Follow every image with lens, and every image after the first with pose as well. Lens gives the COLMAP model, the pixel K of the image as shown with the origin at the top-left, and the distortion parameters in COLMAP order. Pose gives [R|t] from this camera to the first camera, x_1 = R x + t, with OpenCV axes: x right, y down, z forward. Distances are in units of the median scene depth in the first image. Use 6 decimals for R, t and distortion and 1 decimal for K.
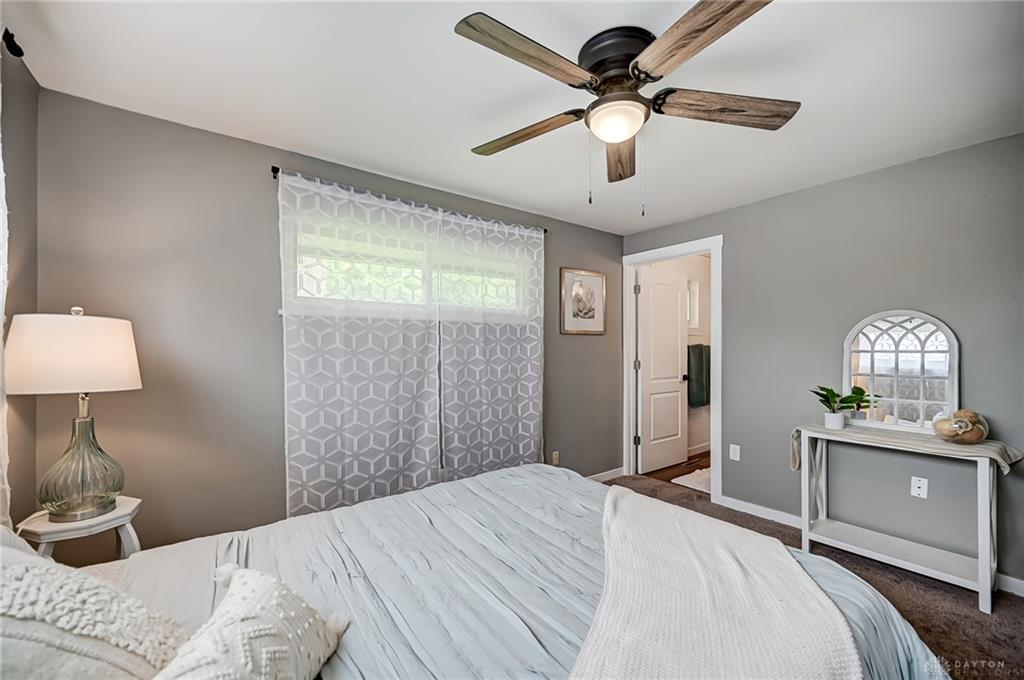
lens RADIAL K [[410.8, 0, 515.8], [0, 410.8, 341.9], [0, 0, 1]] dist [-0.001135, 0.000093]
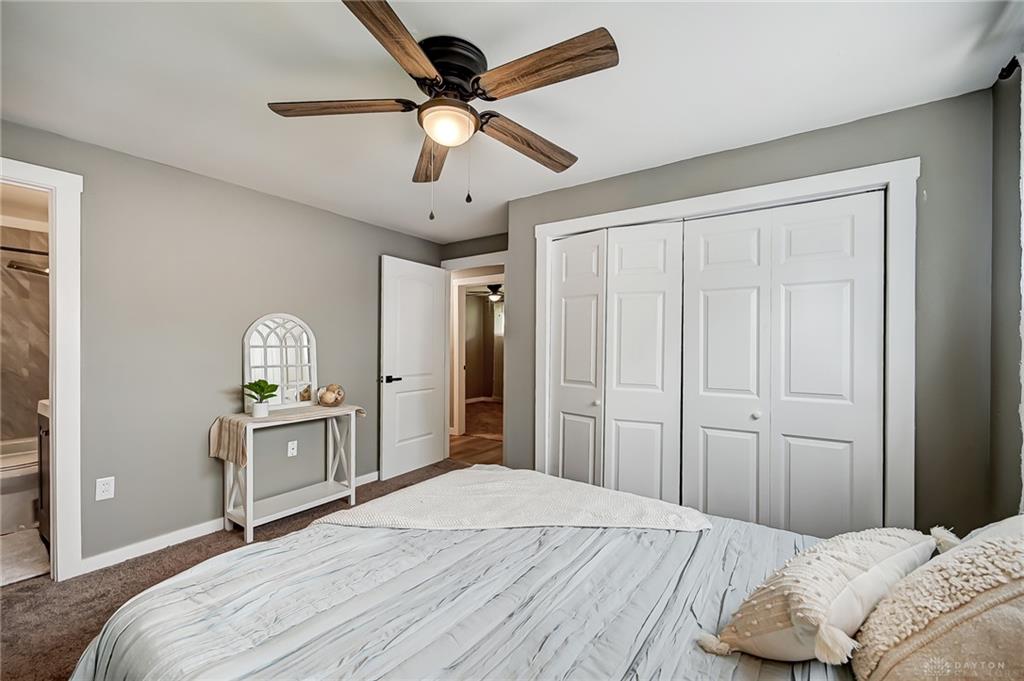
lens RADIAL K [[422.1, 0, 510.3], [0, 422.1, 345.8], [0, 0, 1]] dist [-0.003926, -0.000195]
pose [[-0.317811, -0.004951, 0.948141, -0.520410], [-0.016593, 0.999862, -0.000341, 0.010890], [-0.948009, -0.015841, -0.317849, 0.755985]]
